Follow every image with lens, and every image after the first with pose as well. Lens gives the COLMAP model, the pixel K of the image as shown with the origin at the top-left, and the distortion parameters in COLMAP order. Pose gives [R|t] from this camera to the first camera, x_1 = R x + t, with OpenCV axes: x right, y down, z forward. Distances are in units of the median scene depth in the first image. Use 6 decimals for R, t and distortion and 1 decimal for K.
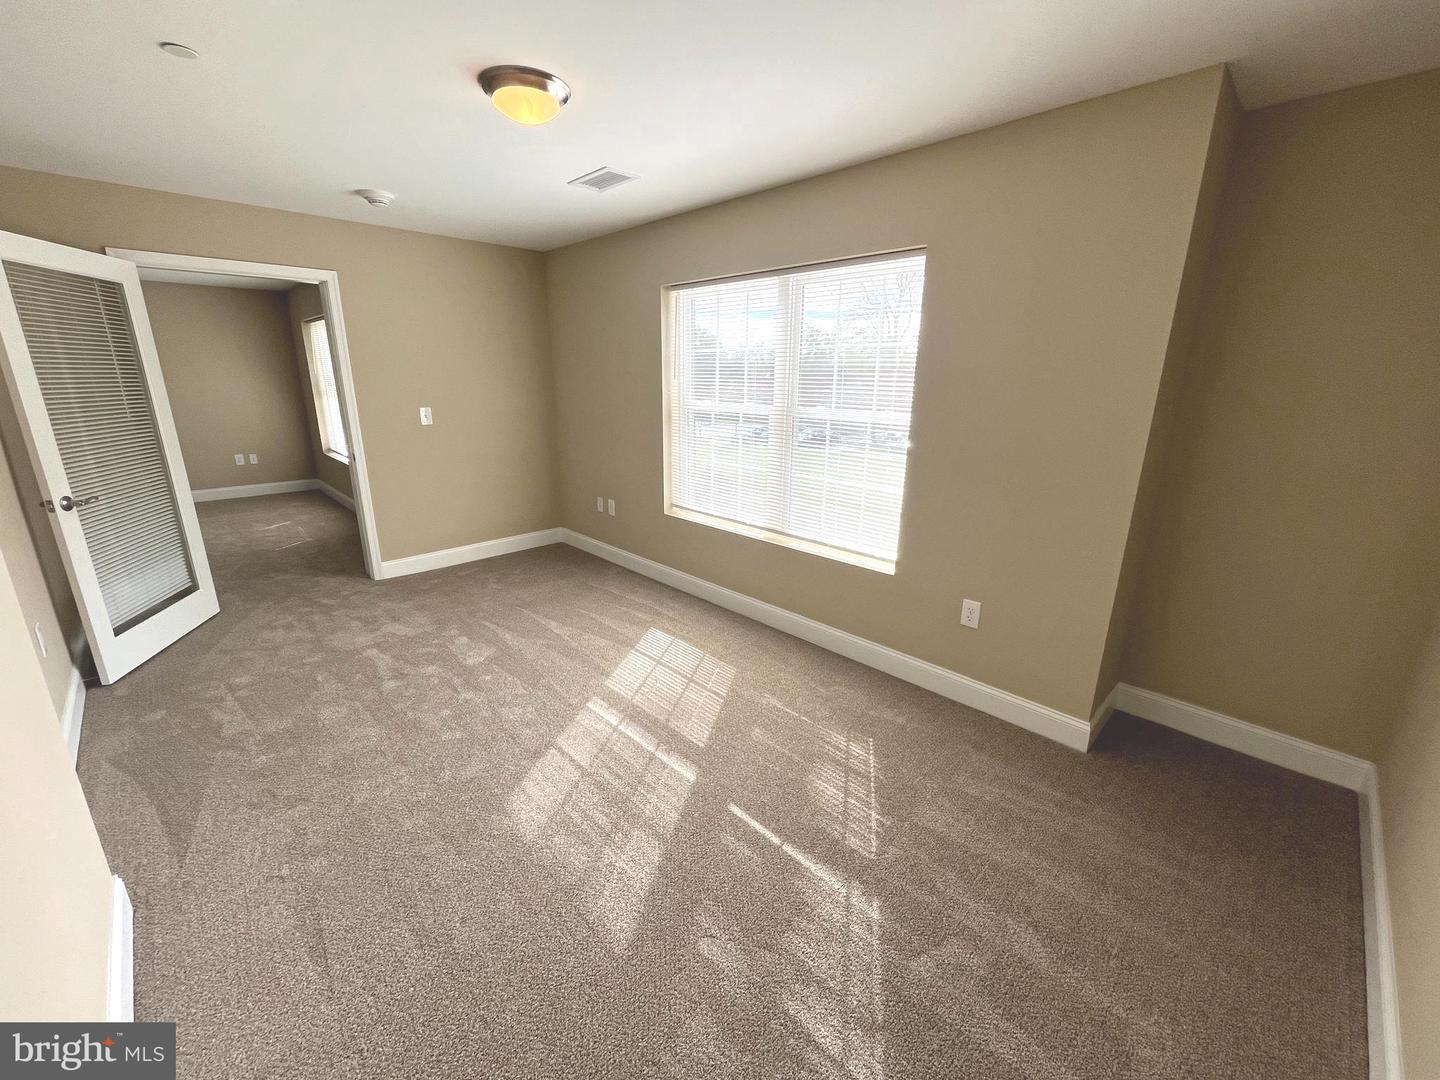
lens RADIAL K [[582.6, 0, 720.0], [0, 582.6, 540.0], [0, 0, 1]] dist [0.000550, 0.000028]
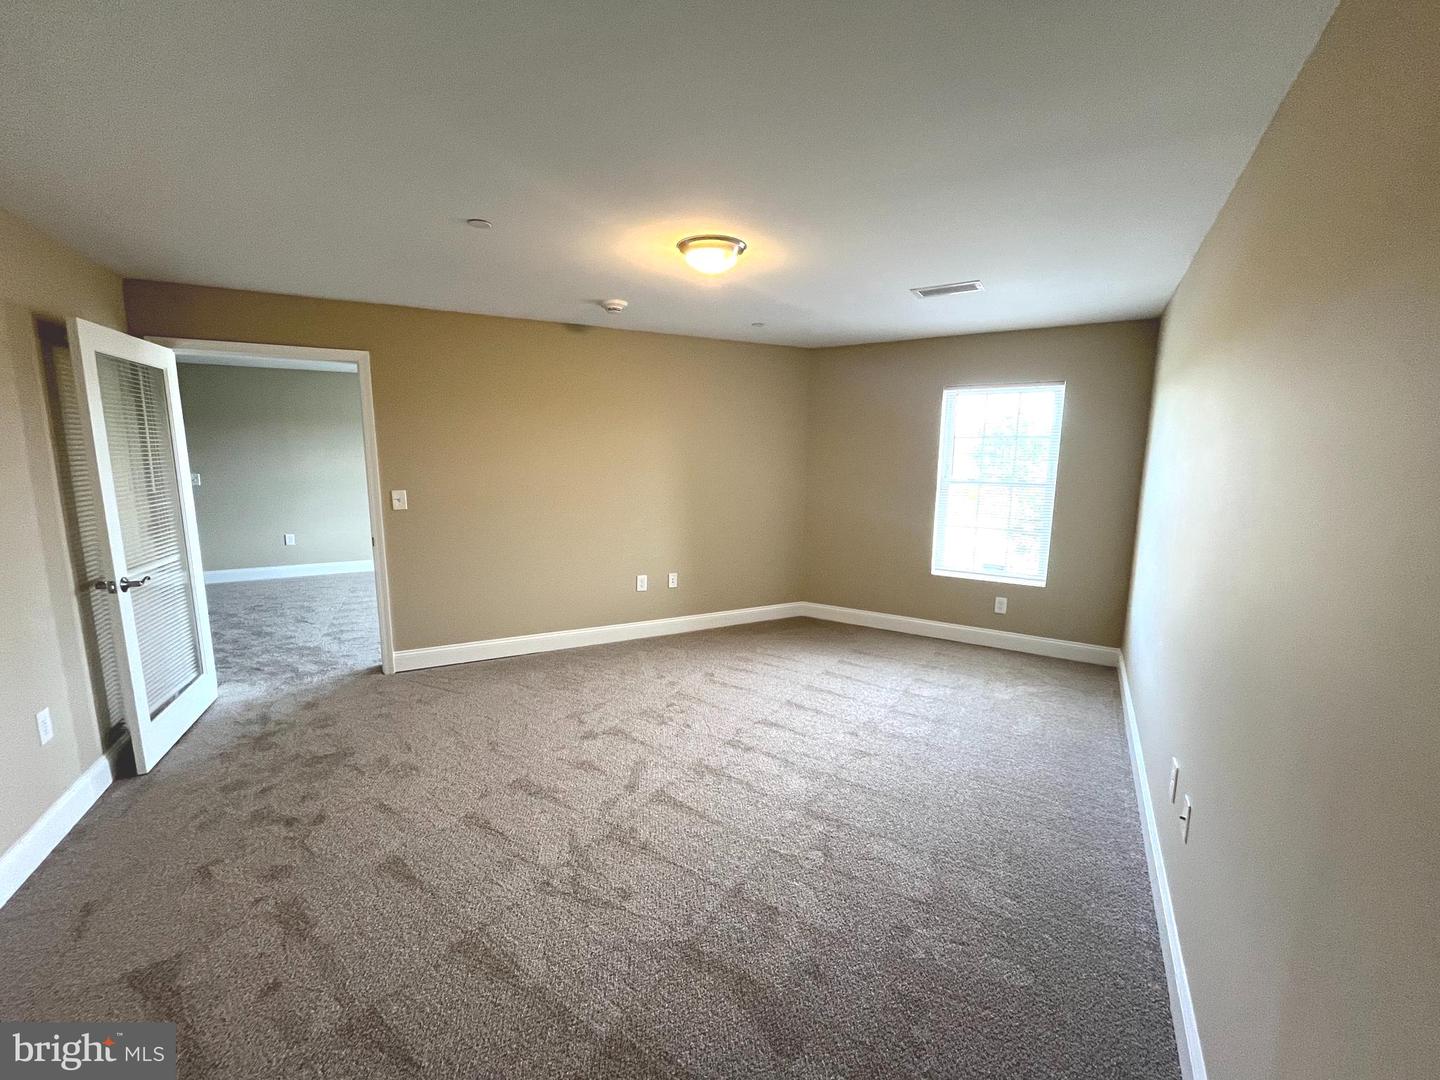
lens RADIAL K [[582.6, 0, 720.0], [0, 582.6, 540.0], [0, 0, 1]] dist [0.000550, 0.000028]
pose [[0.999135, -0.013693, 0.039275, -0.155960], [0.018476, 0.992096, -0.124117, 0.004658], [-0.037265, 0.124736, 0.991490, -0.028718]]
